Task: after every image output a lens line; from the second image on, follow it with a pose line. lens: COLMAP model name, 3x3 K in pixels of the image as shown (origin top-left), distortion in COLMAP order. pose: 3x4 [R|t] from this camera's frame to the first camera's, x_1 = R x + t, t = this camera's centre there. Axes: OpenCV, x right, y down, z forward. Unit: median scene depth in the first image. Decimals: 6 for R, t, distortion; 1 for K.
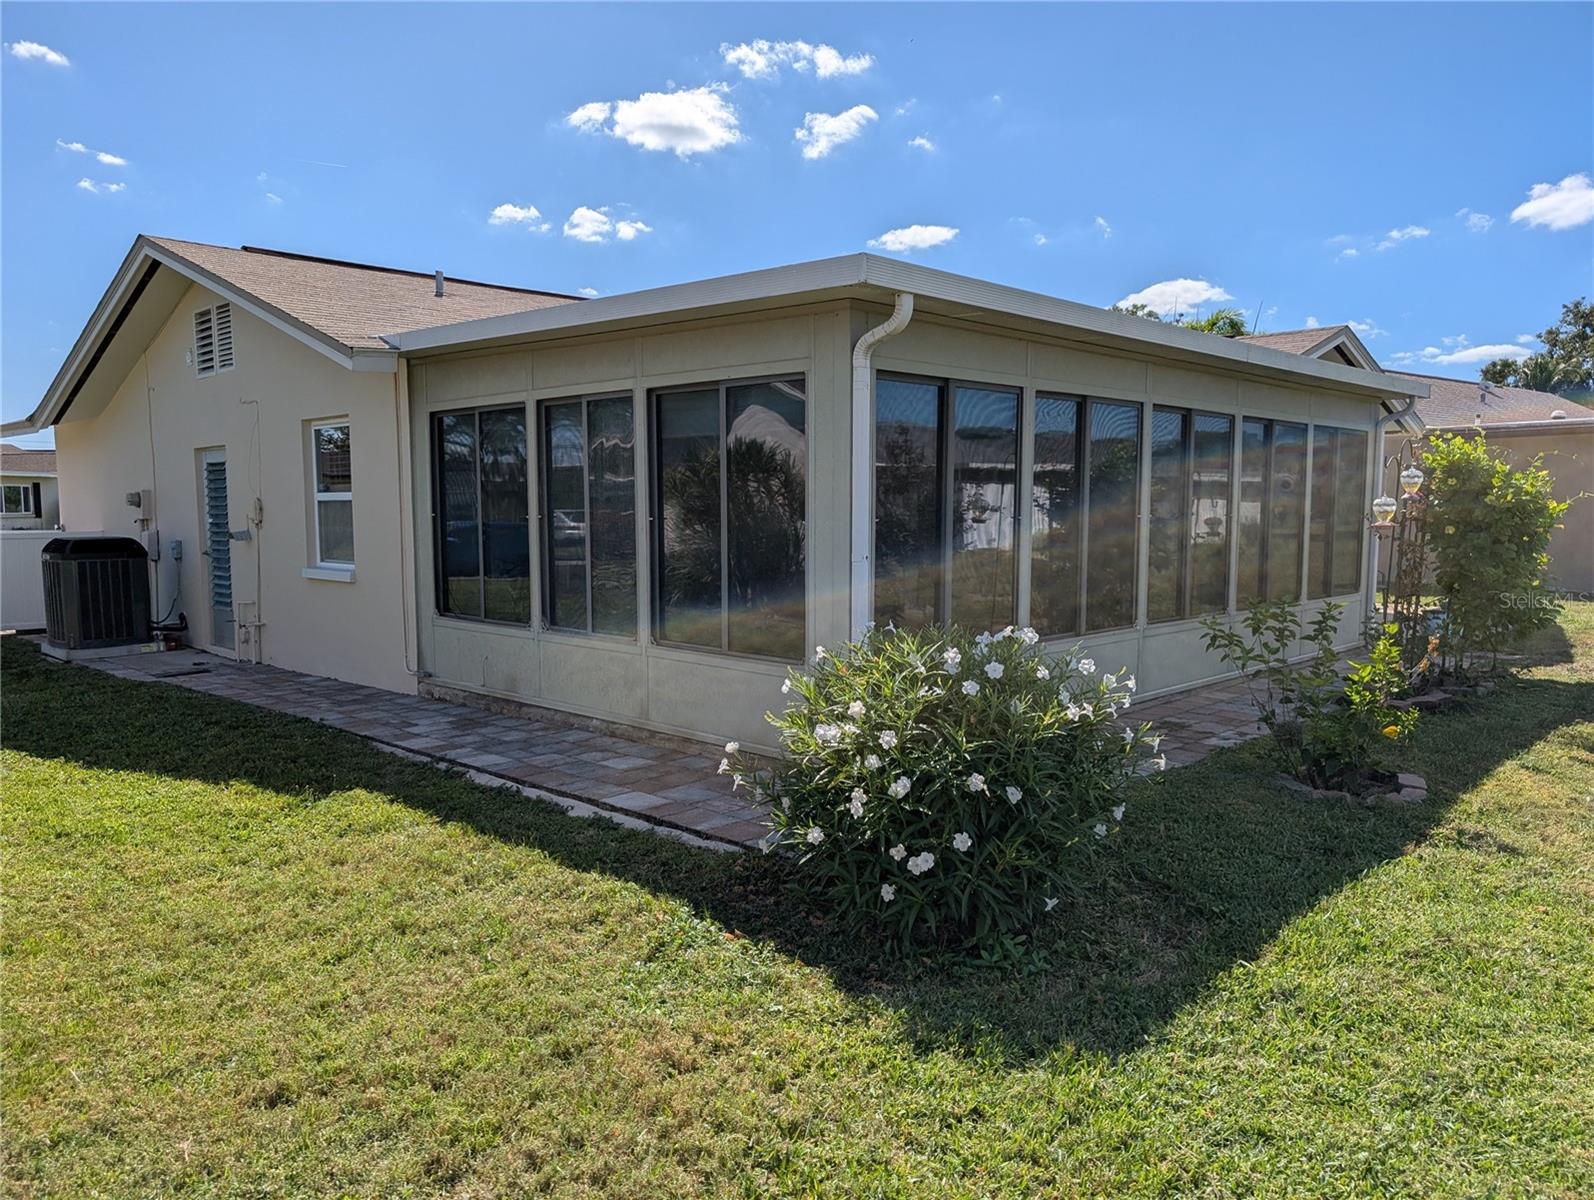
lens RADIAL K [[1107.3, 0, 797.0], [0, 1107.3, 600.0], [0, 0, 1]] dist [0.000889, 0.000310]
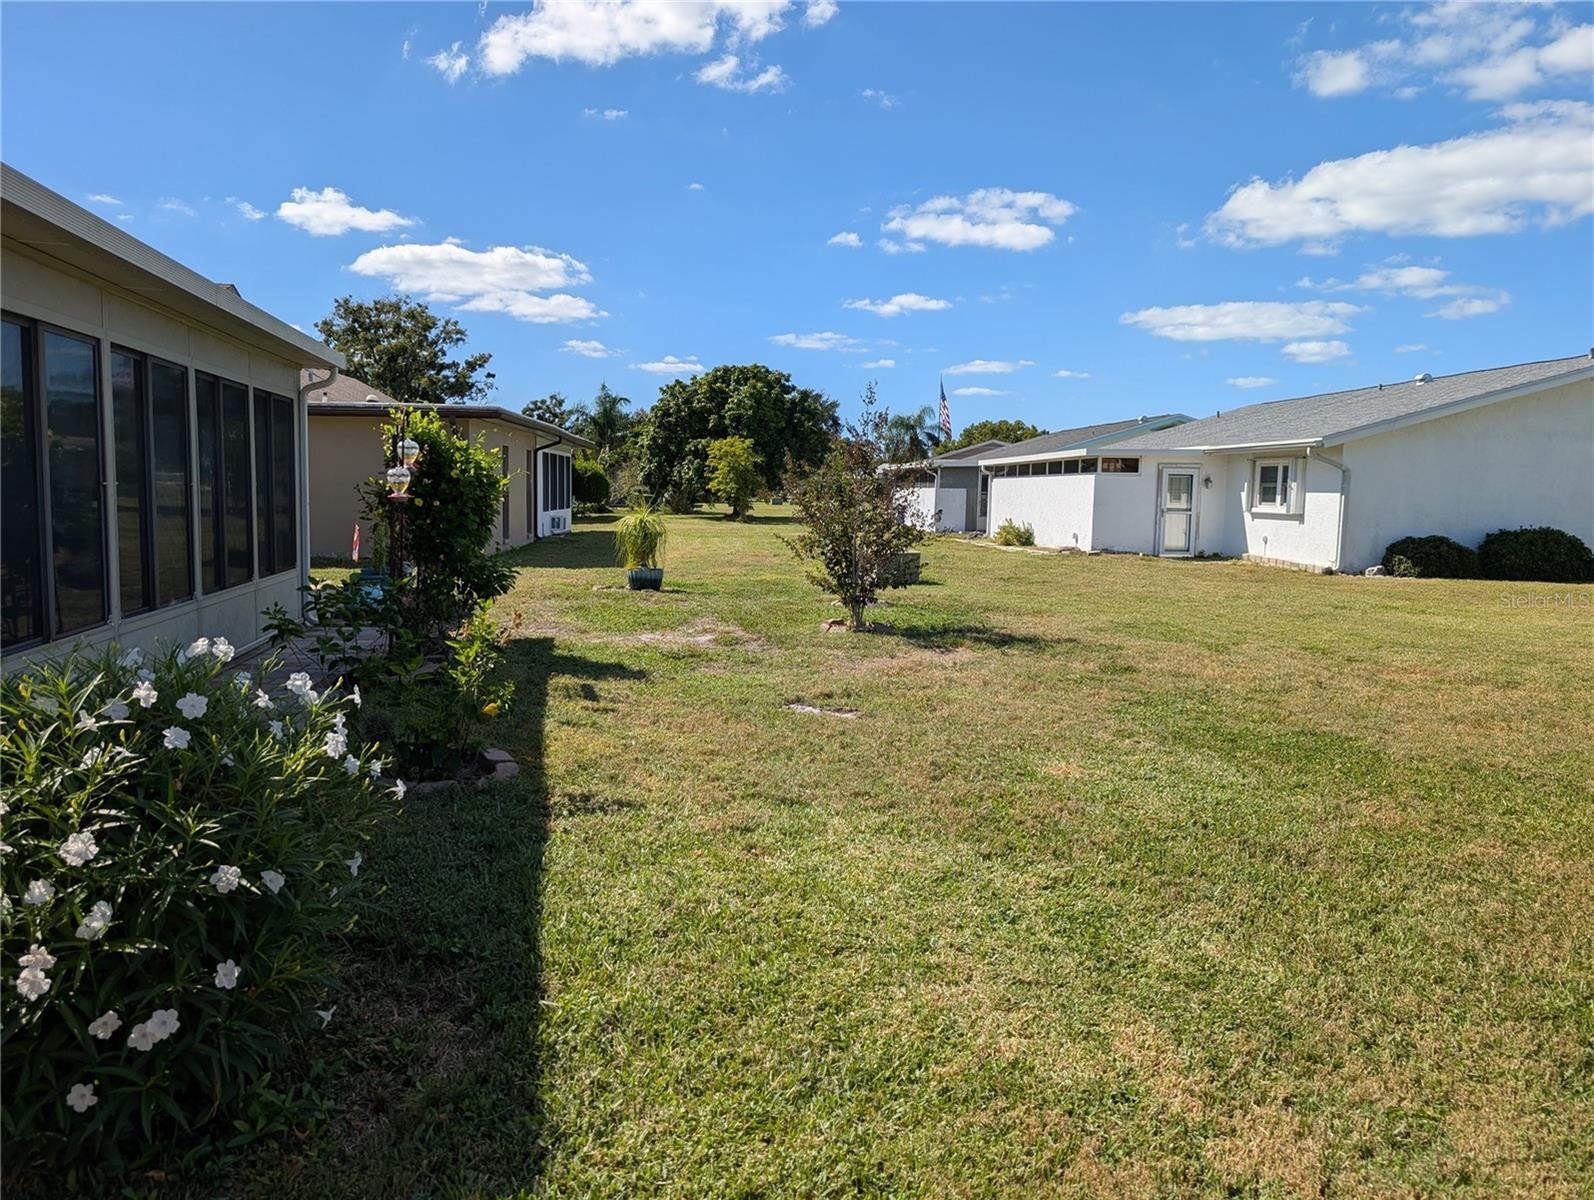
lens RADIAL K [[1134.6, 0, 797.0], [0, 1134.6, 600.0], [0, 0, 1]] dist [-0.001805, -0.000166]
pose [[0.571671, -0.066644, 0.817772, -0.167142], [0.048541, 0.997697, 0.047373, -0.015809], [-0.819046, 0.012613, 0.573590, 0.293422]]
